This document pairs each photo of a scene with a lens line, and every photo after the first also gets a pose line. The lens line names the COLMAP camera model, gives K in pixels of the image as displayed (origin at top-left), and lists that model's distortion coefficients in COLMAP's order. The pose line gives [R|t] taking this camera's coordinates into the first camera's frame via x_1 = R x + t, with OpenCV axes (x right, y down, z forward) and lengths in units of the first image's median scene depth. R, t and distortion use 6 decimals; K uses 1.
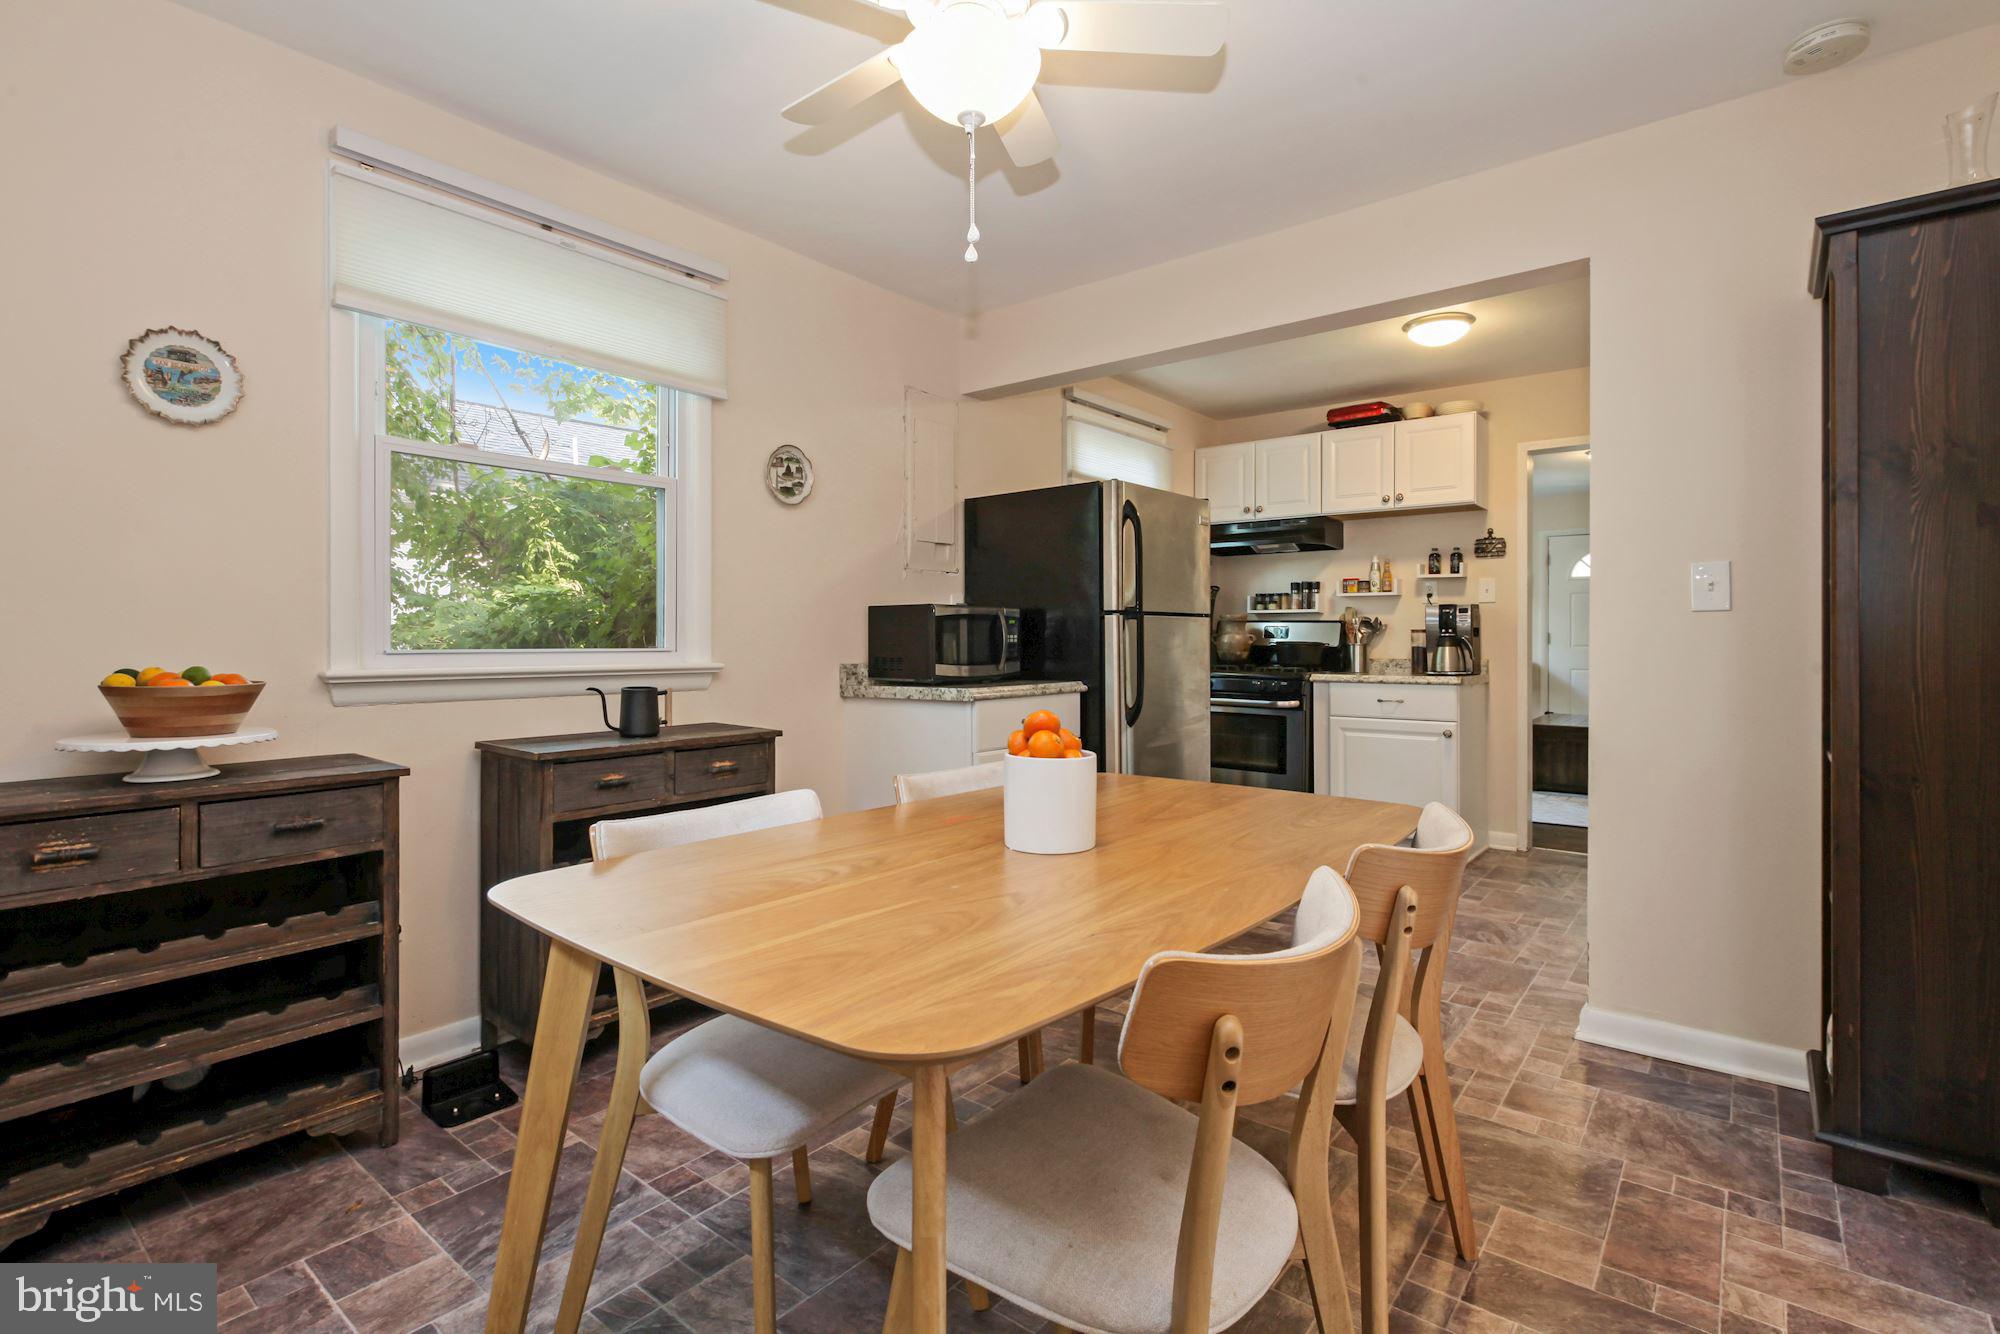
lens RADIAL K [[950.2, 0, 1002.1], [0, 950.2, 643.8], [0, 0, 1]] dist [-0.002927, -0.000178]
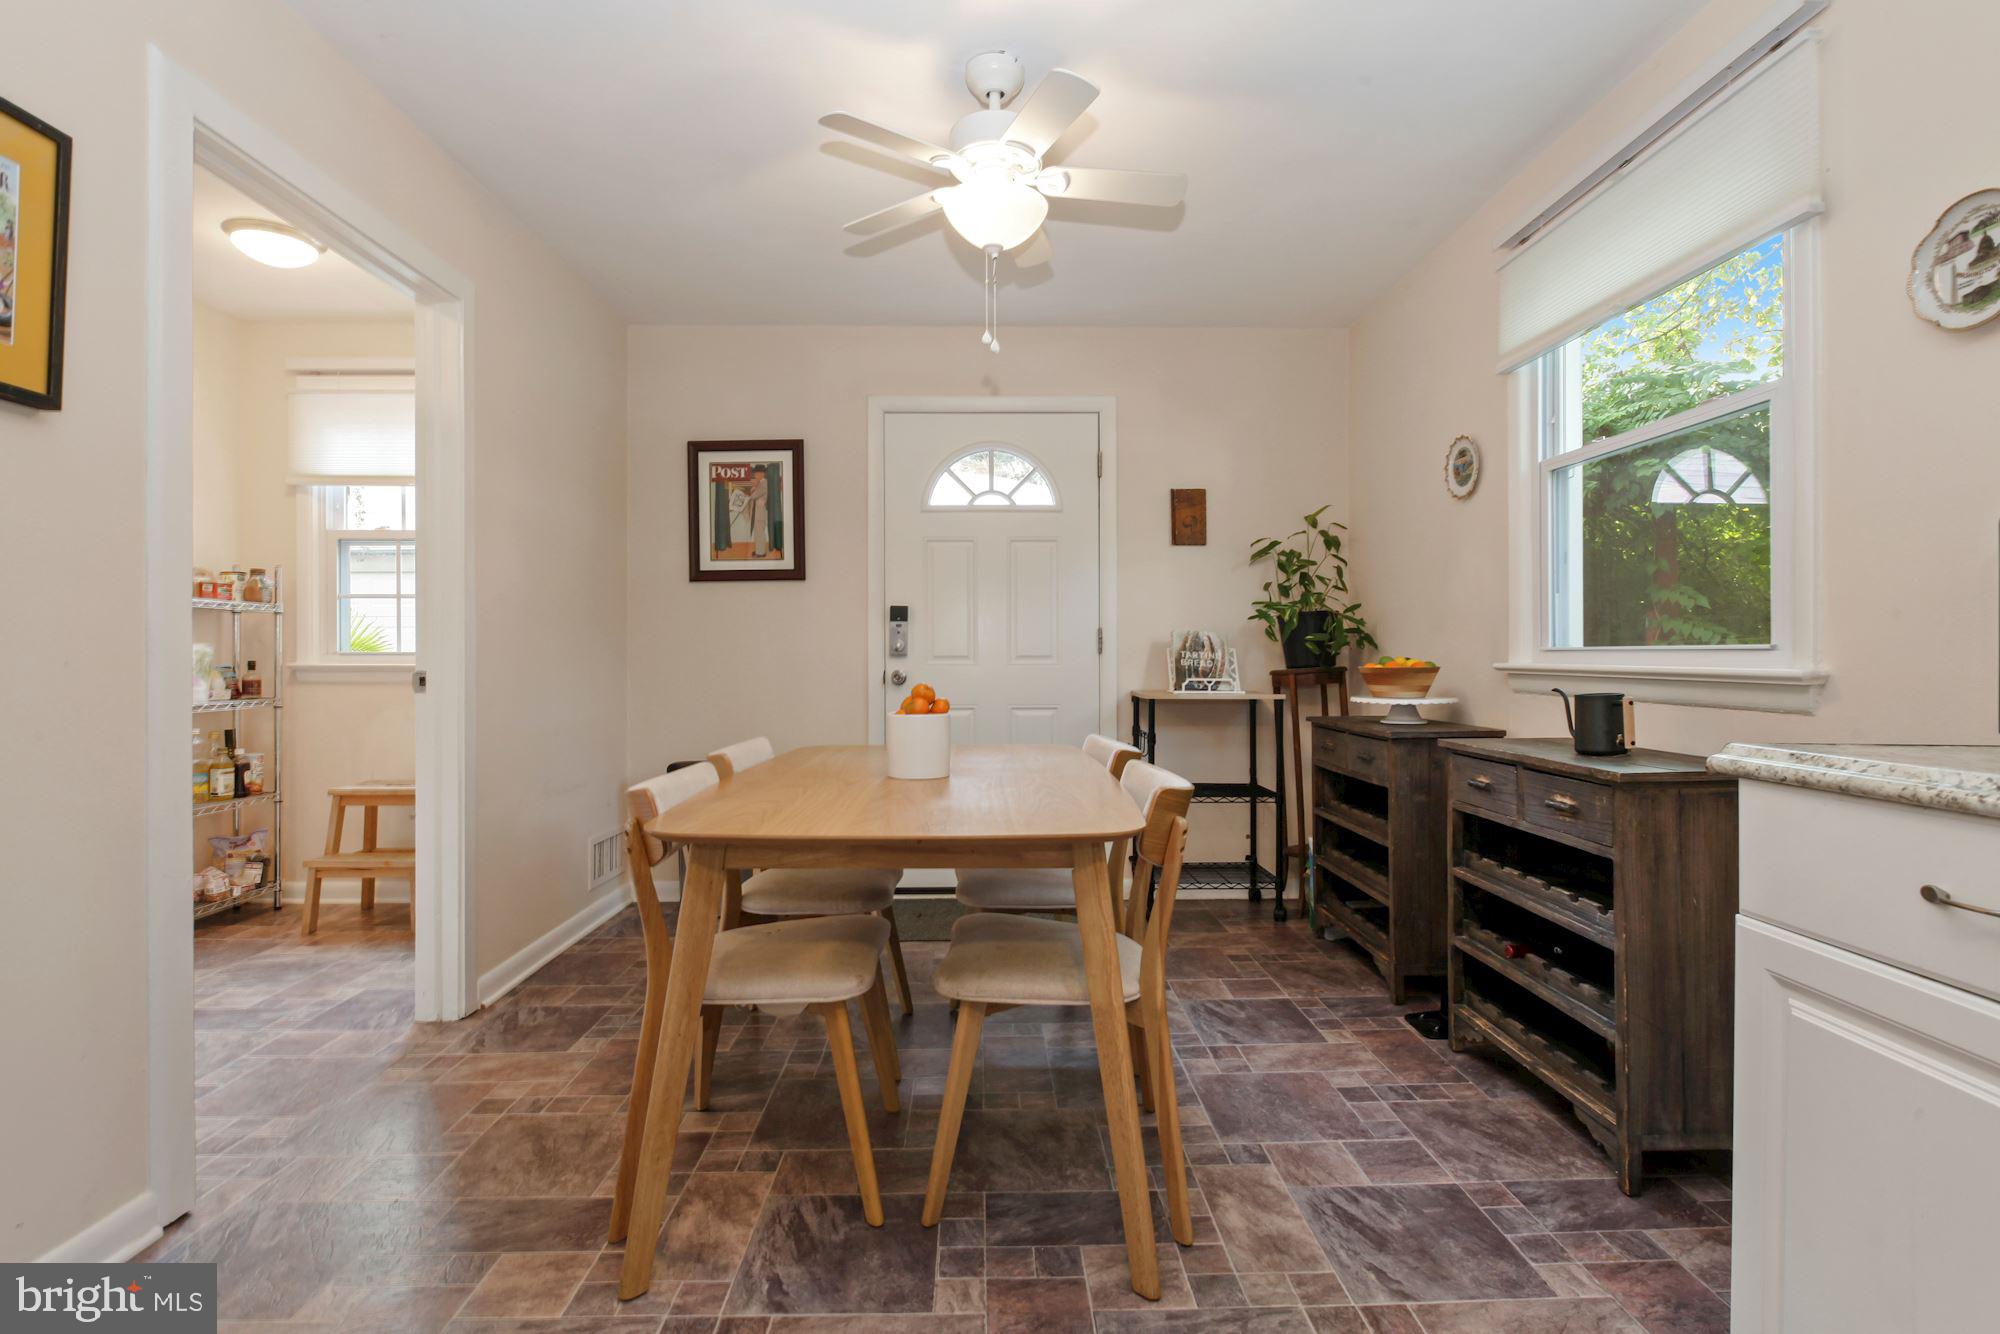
lens RADIAL K [[950.2, 0, 1002.1], [0, 950.2, 643.8], [0, 0, 1]] dist [-0.002927, -0.000178]
pose [[-0.768603, -0.001816, -0.639724, 0.518323], [0.004606, 0.999954, -0.008372, 0.008874], [0.639710, -0.009381, -0.768559, 1.286954]]
